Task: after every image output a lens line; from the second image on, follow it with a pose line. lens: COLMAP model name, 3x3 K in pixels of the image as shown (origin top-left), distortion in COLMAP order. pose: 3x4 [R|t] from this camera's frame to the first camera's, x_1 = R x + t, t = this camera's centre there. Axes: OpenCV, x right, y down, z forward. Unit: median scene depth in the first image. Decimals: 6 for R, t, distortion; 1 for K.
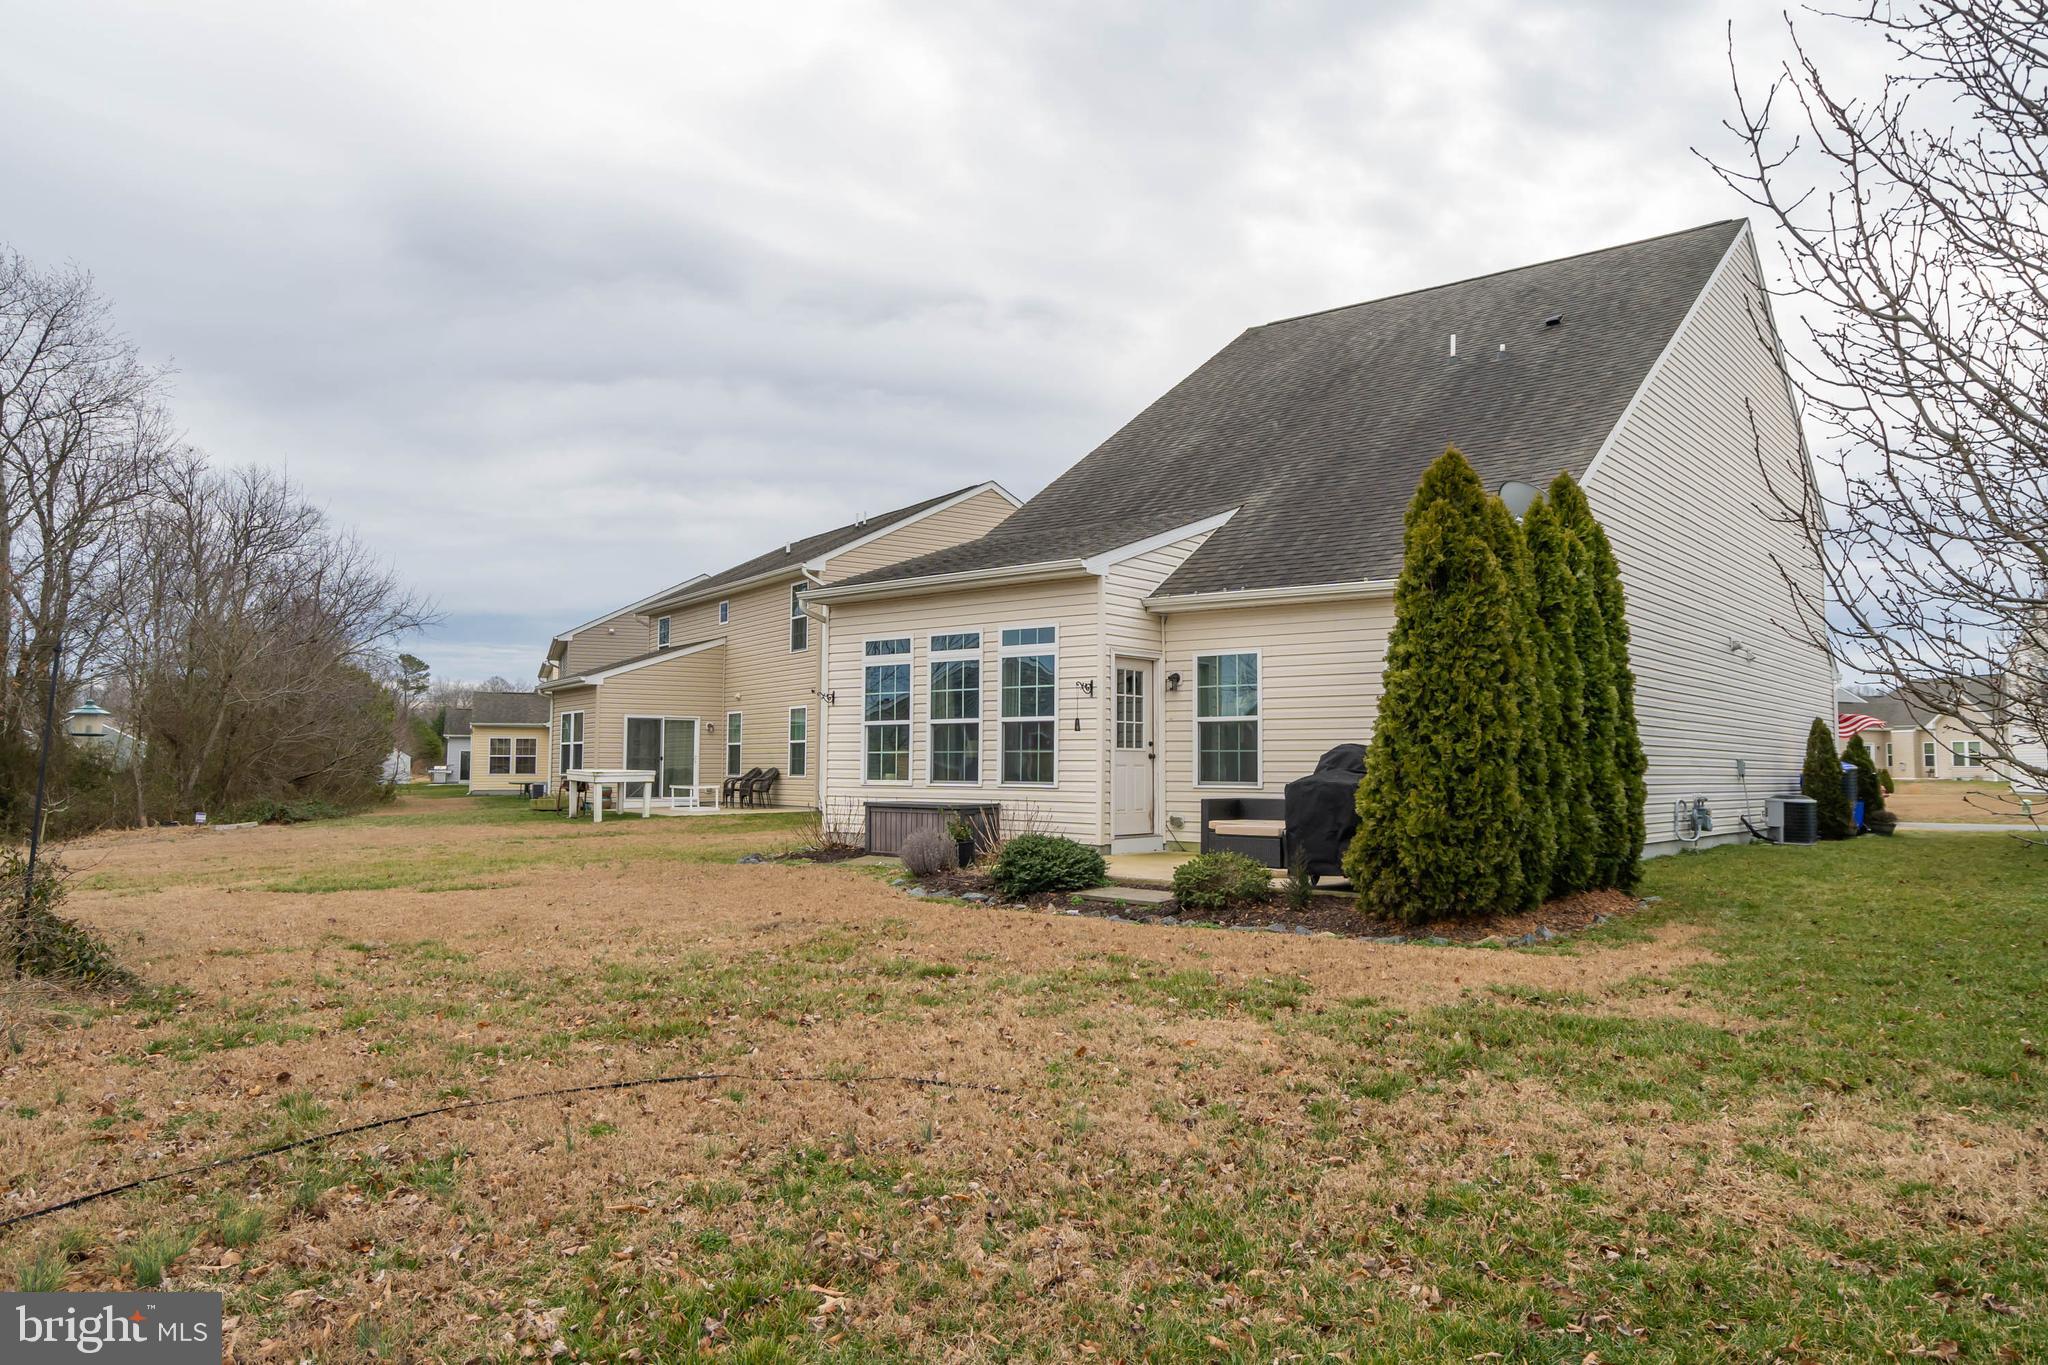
lens RADIAL K [[1433.4, 0, 1024.0], [0, 1433.4, 682.5], [0, 0, 1]] dist [0.004094, 0.000365]
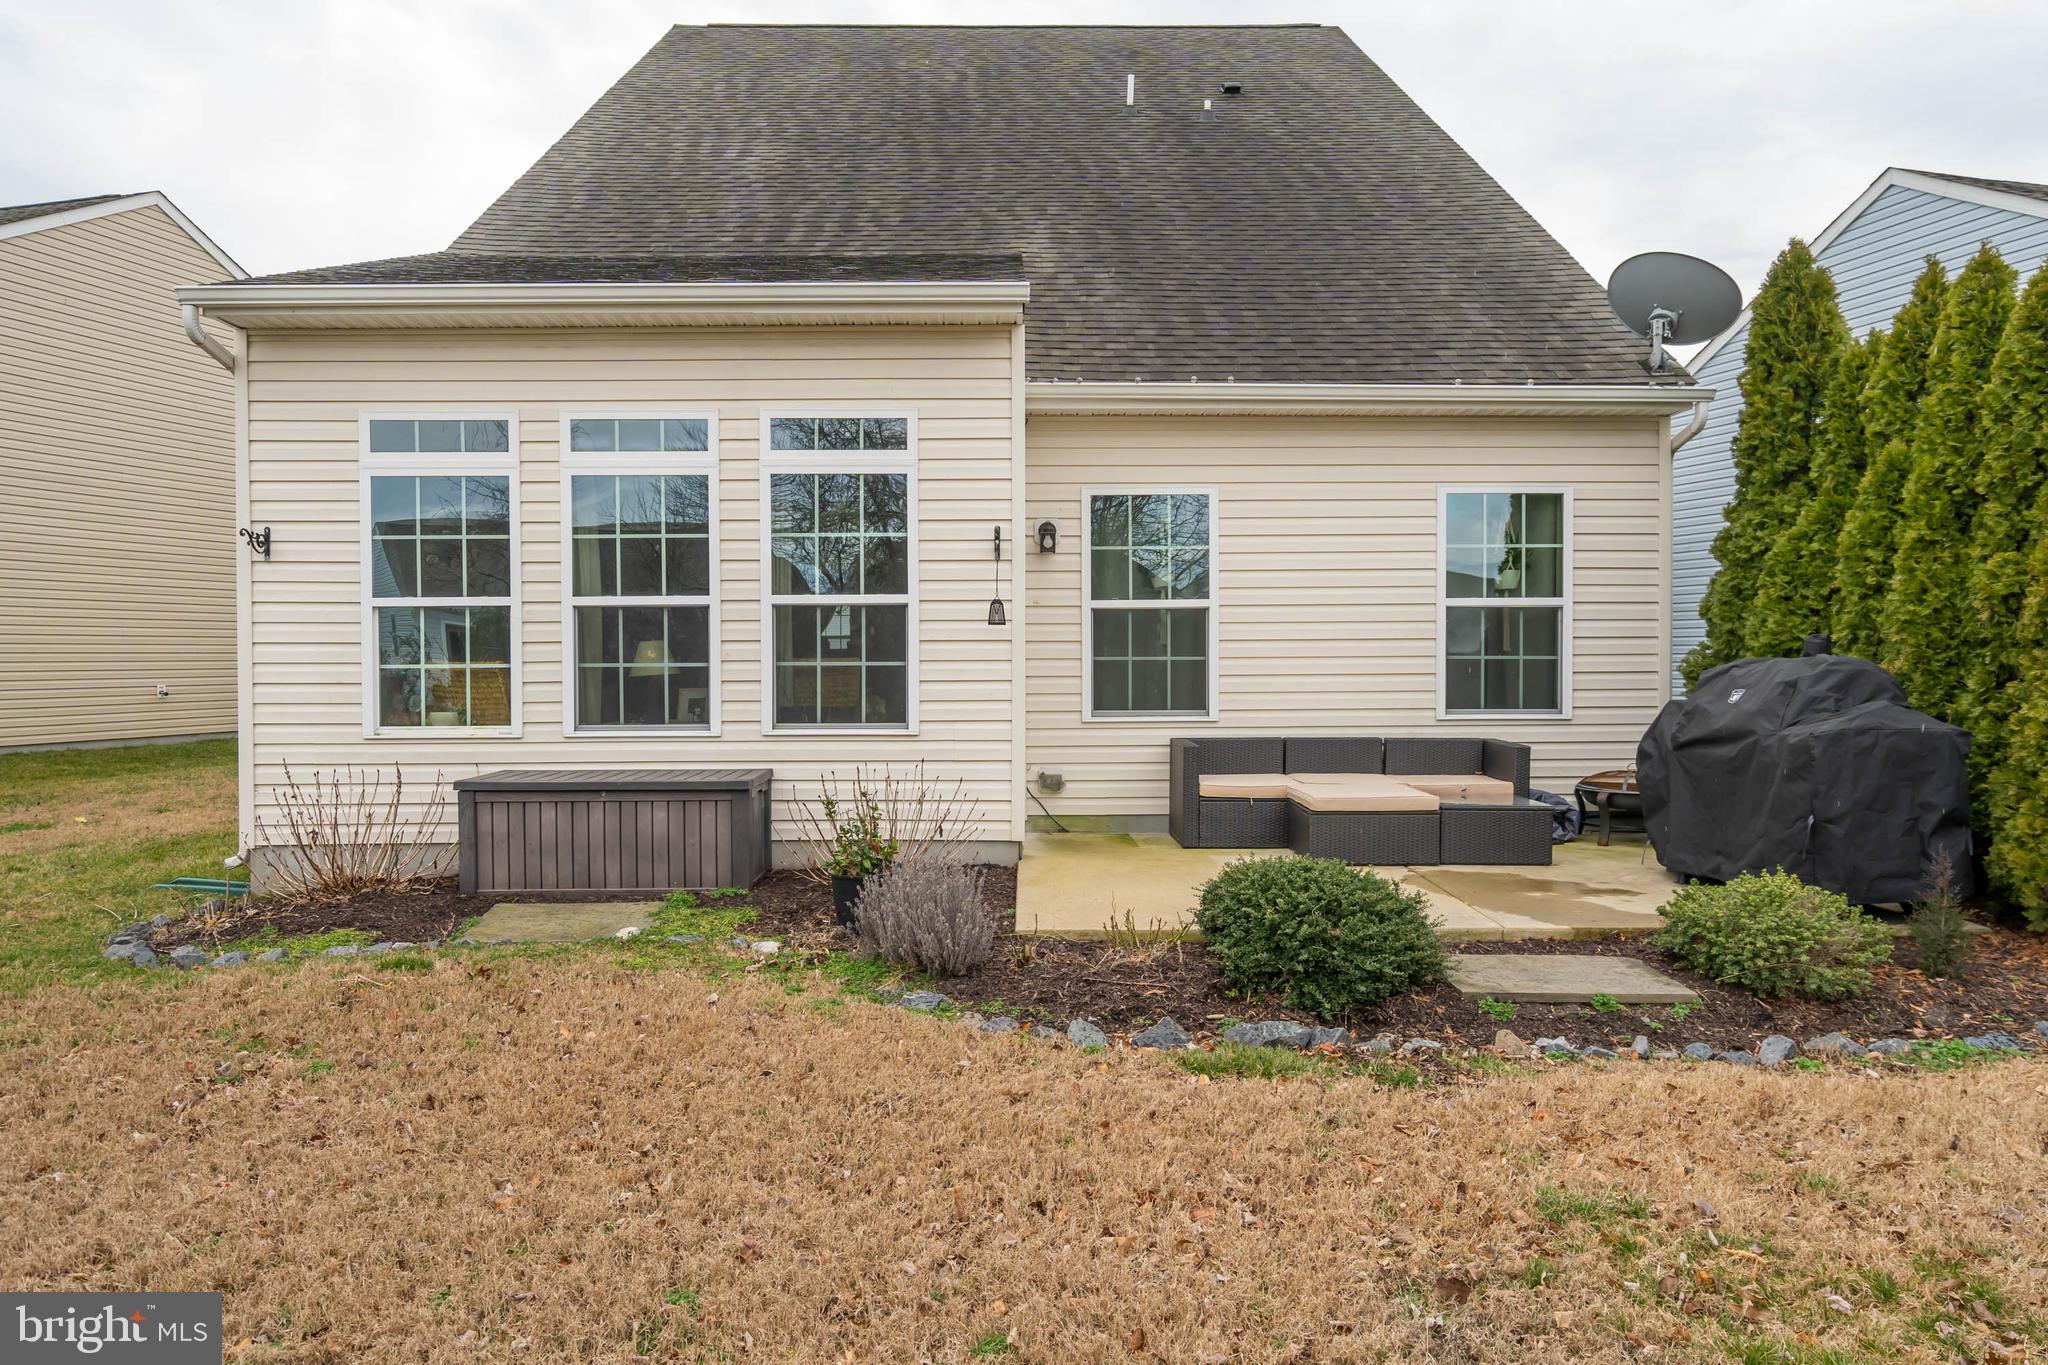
lens RADIAL K [[1433.4, 0, 1024.0], [0, 1433.4, 682.5], [0, 0, 1]] dist [0.004094, 0.000365]
pose [[0.749590, -0.025004, 0.661430, -0.280002], [-0.030155, 0.996959, 0.071863, 0.016329], [-0.661215, -0.073813, 0.746557, 0.574411]]
